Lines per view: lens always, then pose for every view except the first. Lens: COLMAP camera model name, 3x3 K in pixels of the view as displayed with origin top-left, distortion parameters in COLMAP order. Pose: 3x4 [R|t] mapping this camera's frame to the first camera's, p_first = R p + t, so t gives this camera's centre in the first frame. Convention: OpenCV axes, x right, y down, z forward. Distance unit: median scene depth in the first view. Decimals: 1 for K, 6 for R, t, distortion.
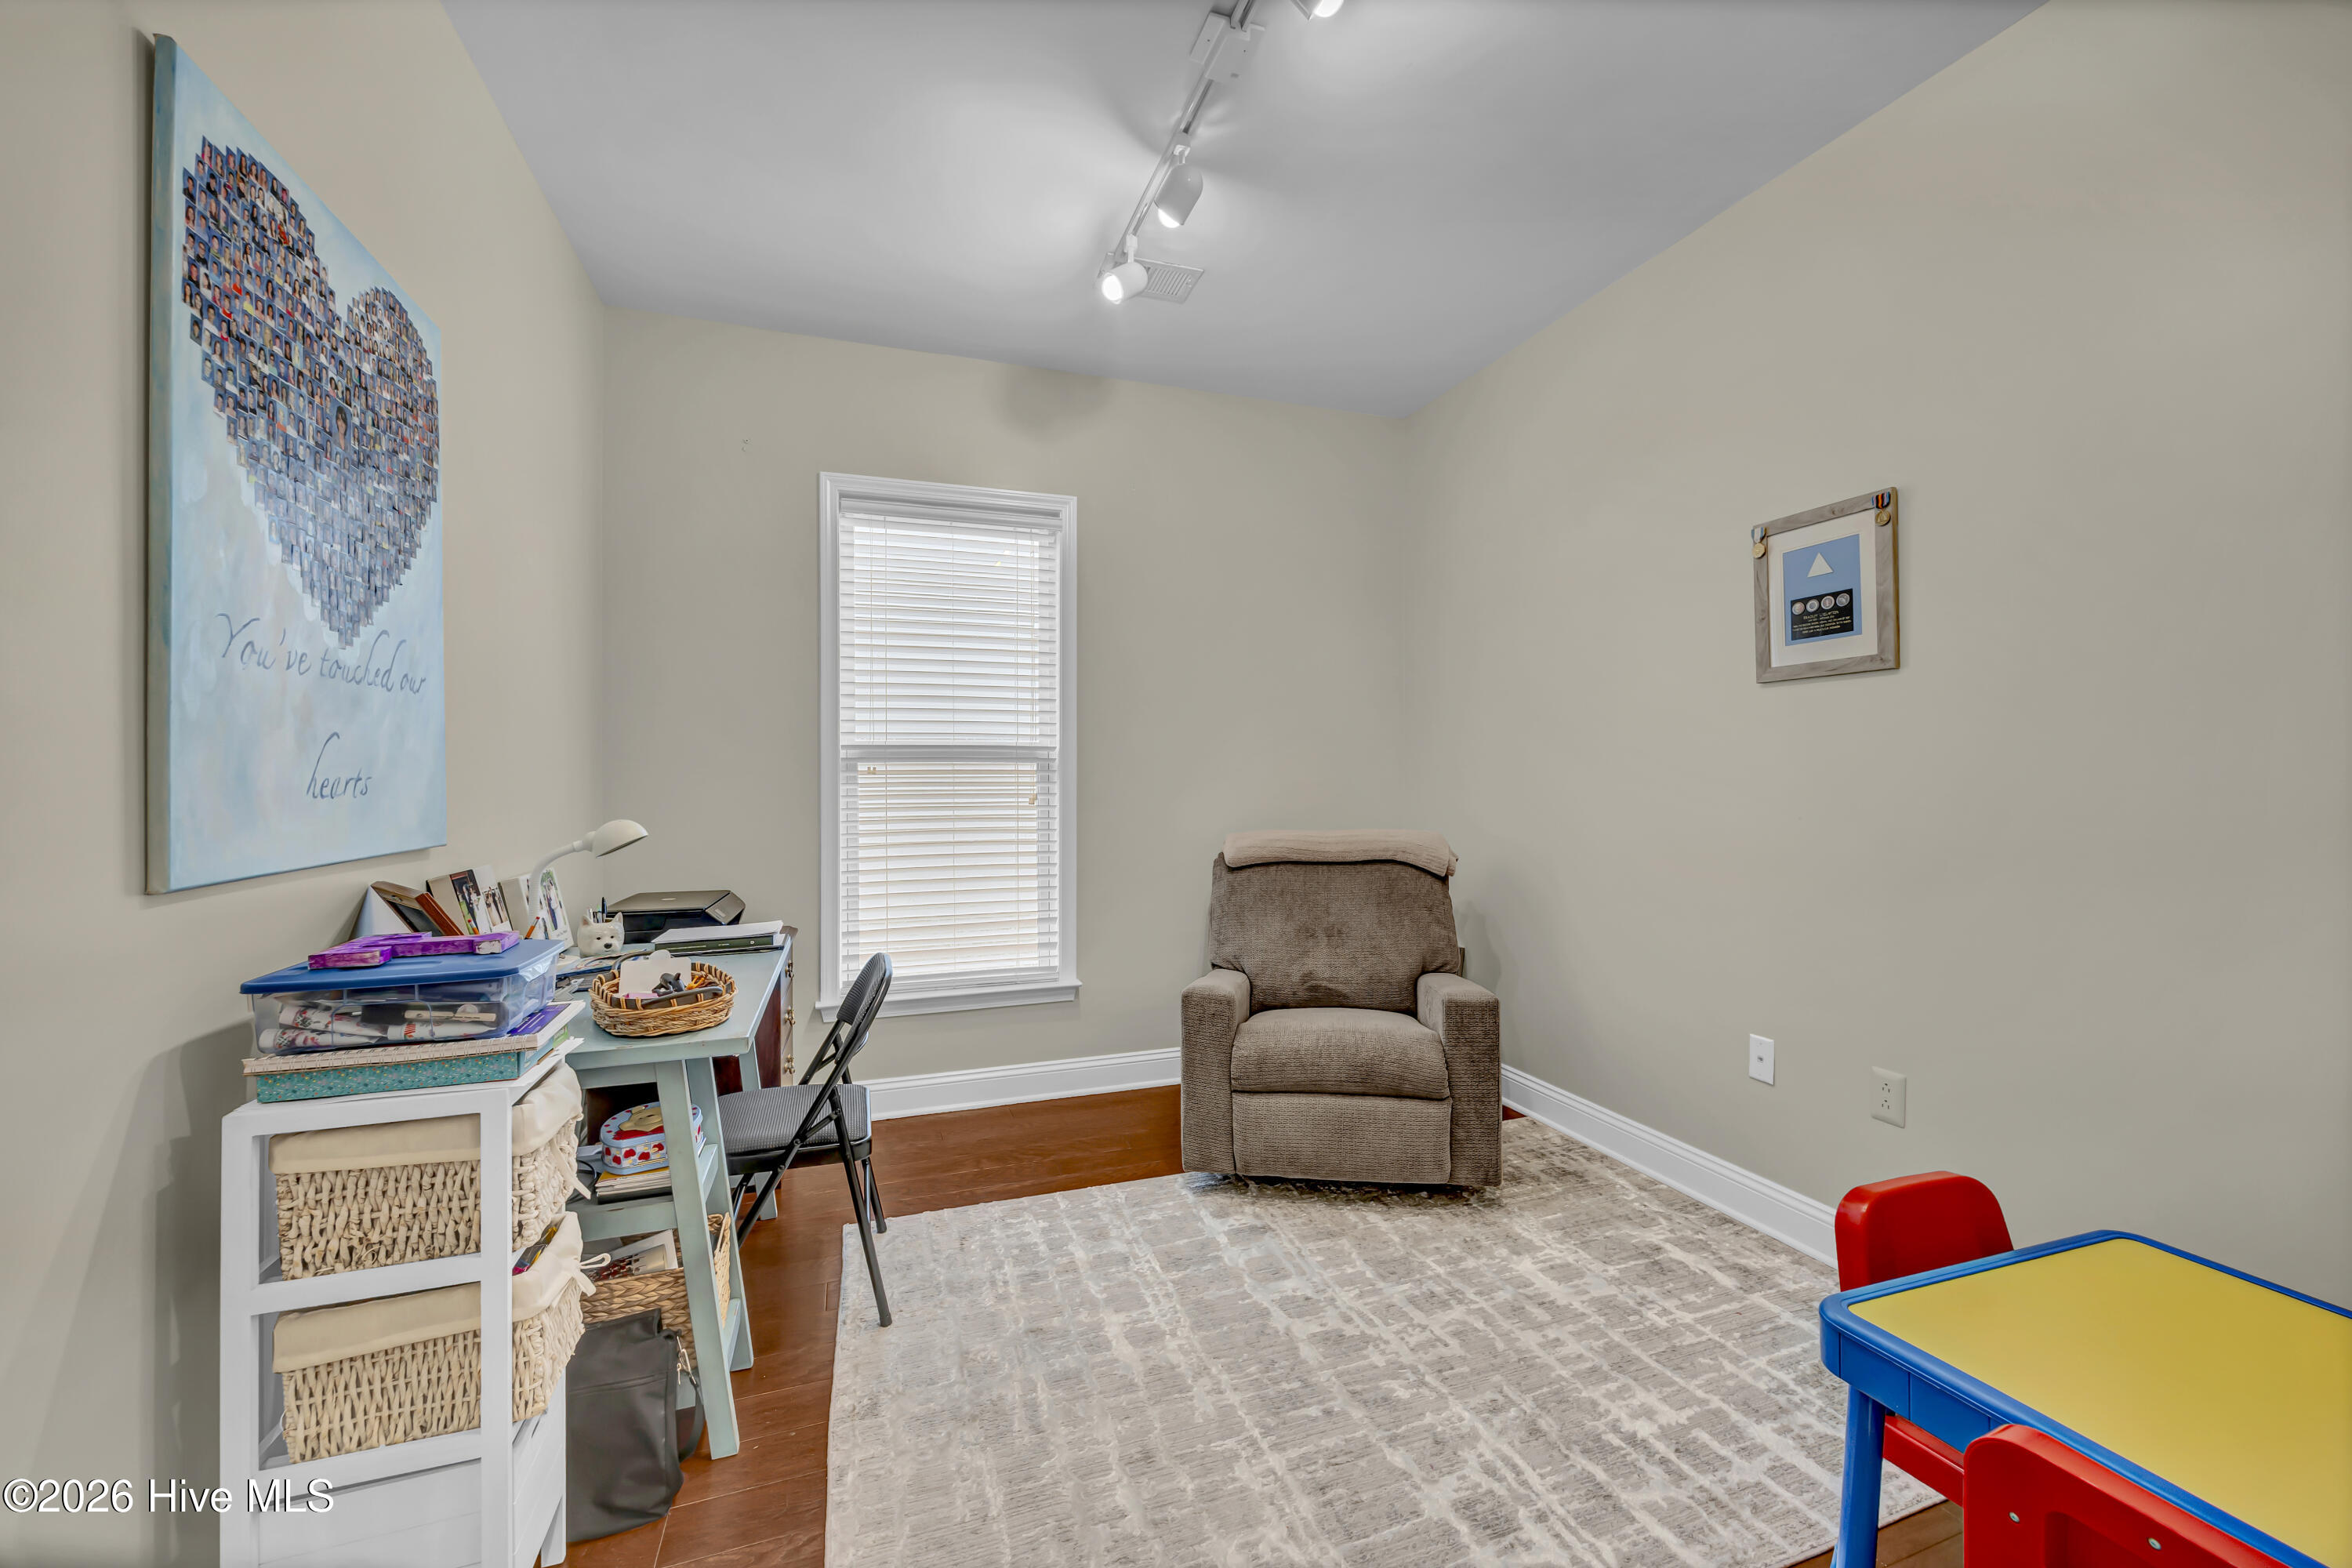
lens RADIAL K [[926.9, 0, 1179.6], [0, 926.9, 777.9], [0, 0, 1]] dist [0.000320, -0.000312]
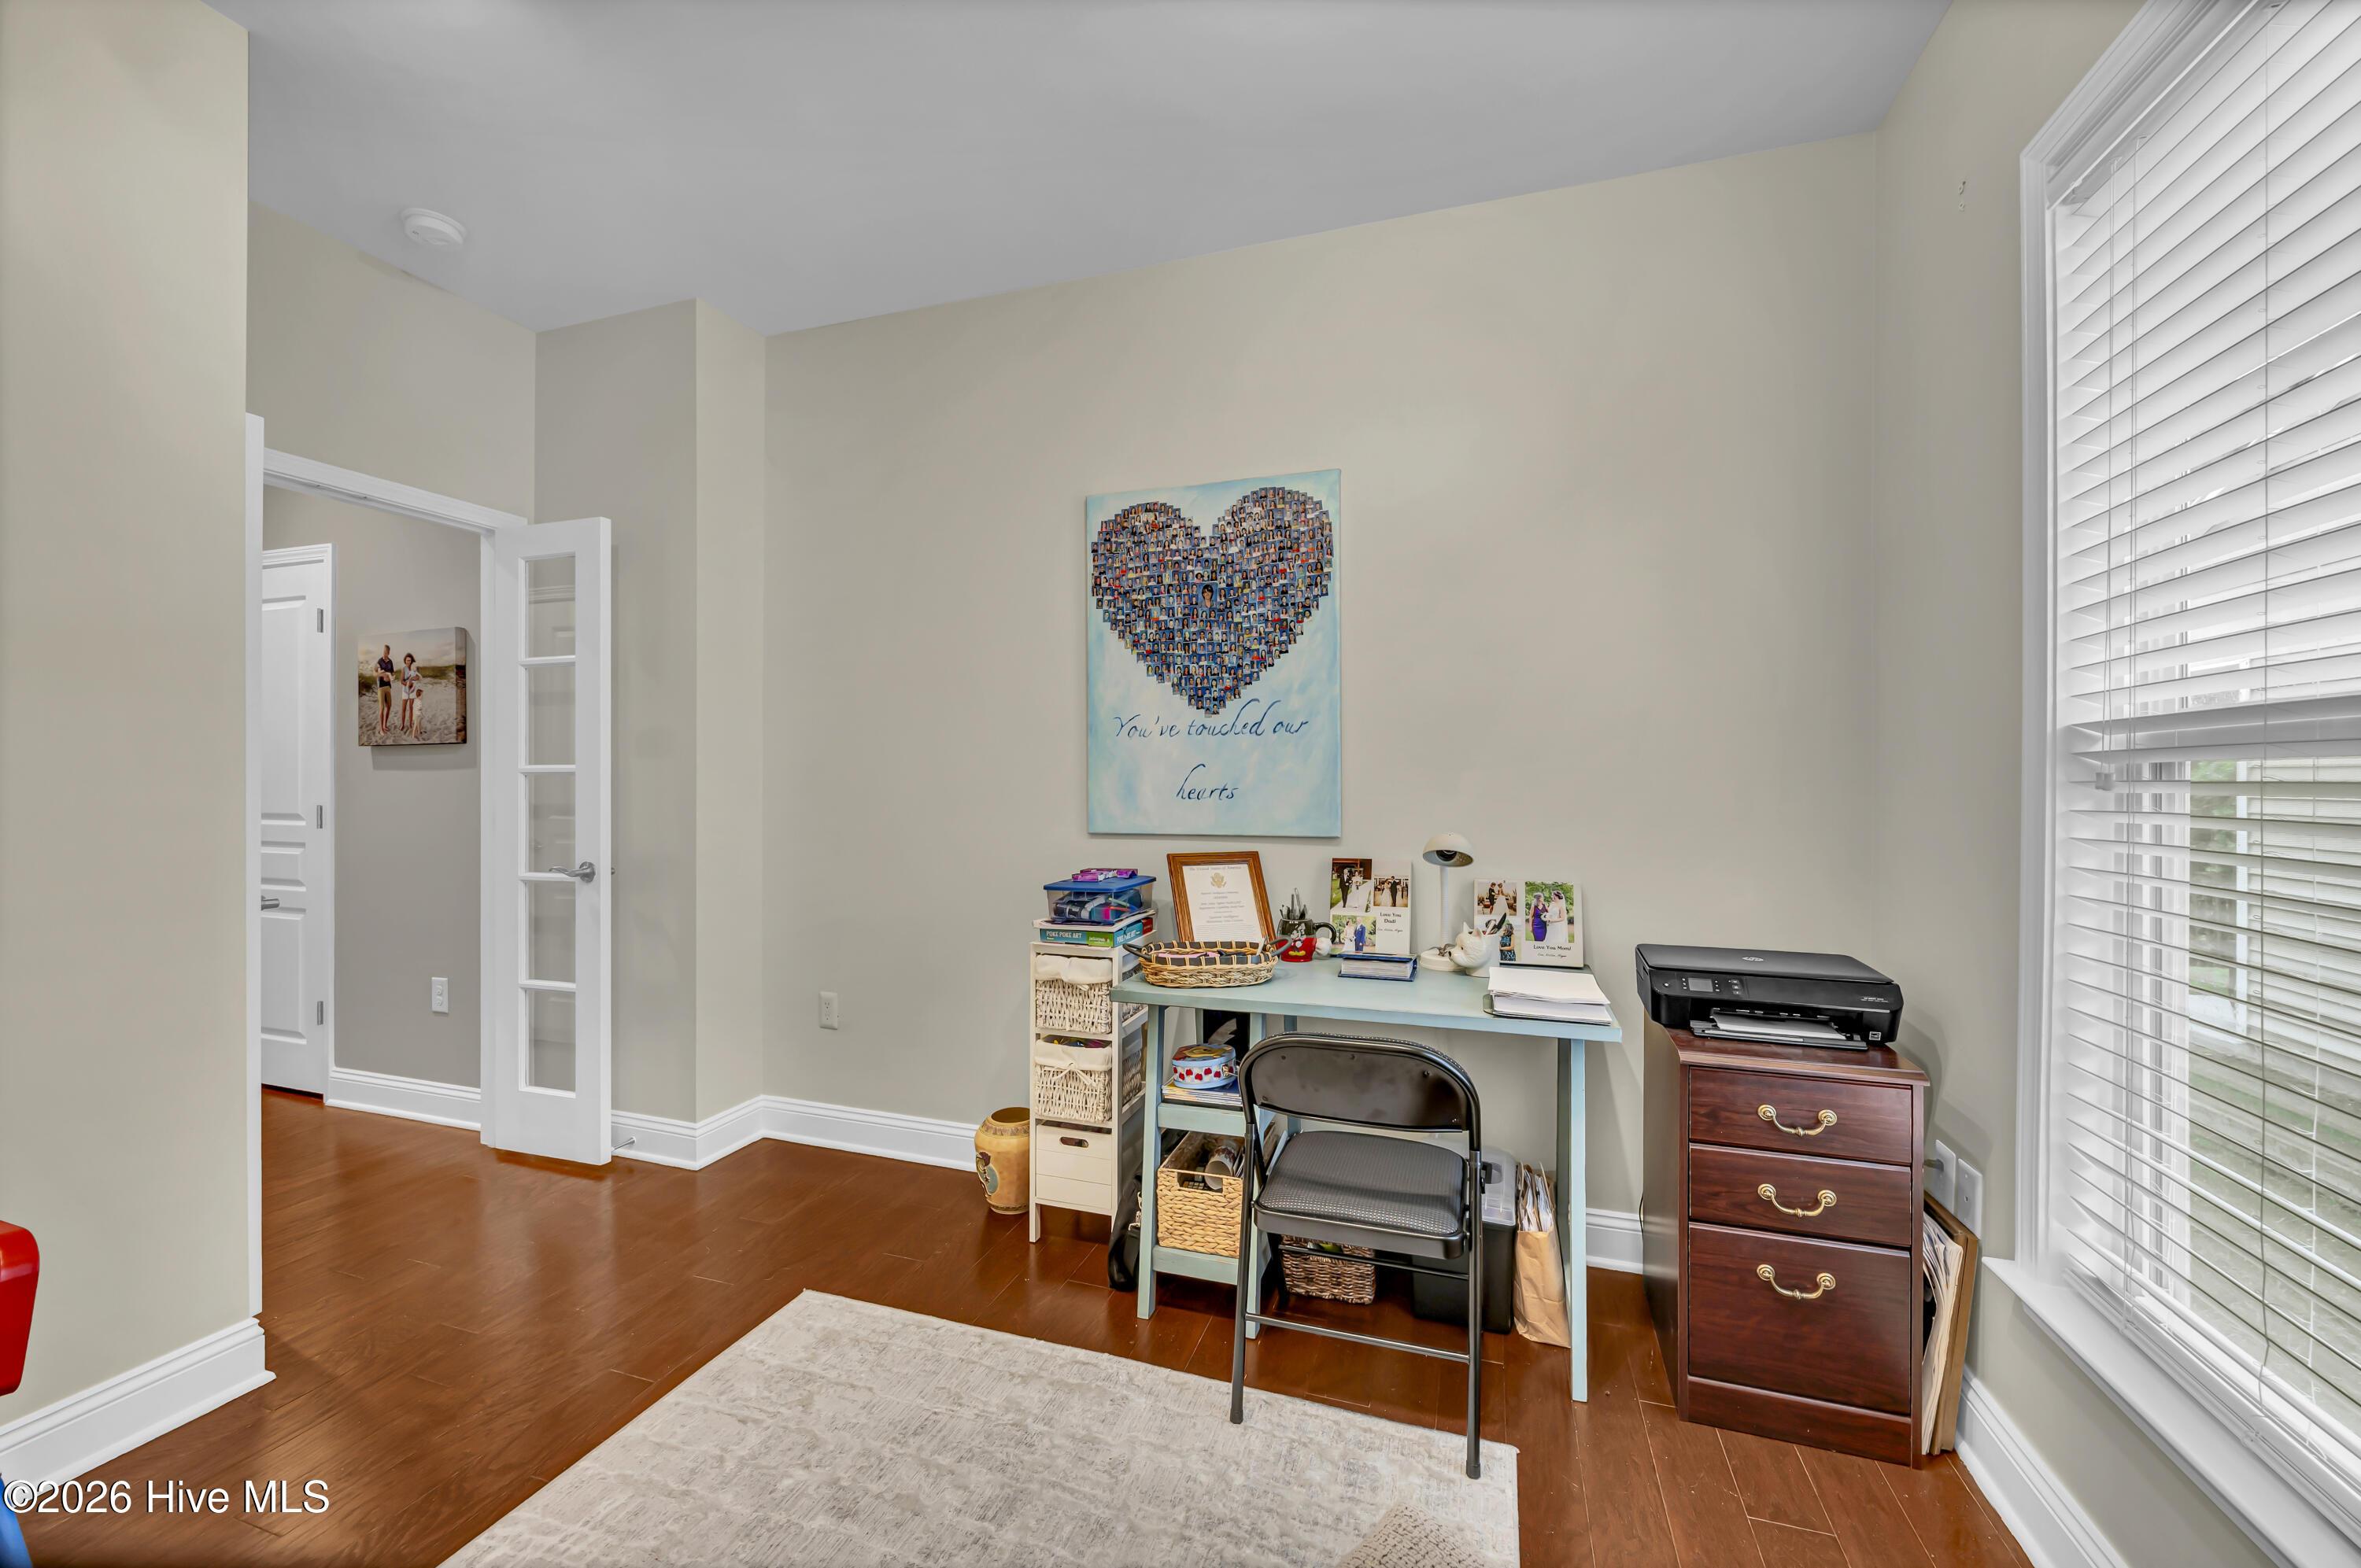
lens RADIAL K [[930.3, 0, 1182.6], [0, 930.3, 783.6], [0, 0, 1]] dist [0.000320, -0.000312]
pose [[-0.605728, 0.004356, -0.795660, 0.550875], [0.002667, 0.999991, 0.003444, -0.015992], [0.795667, -0.000036, -0.605734, 1.968918]]
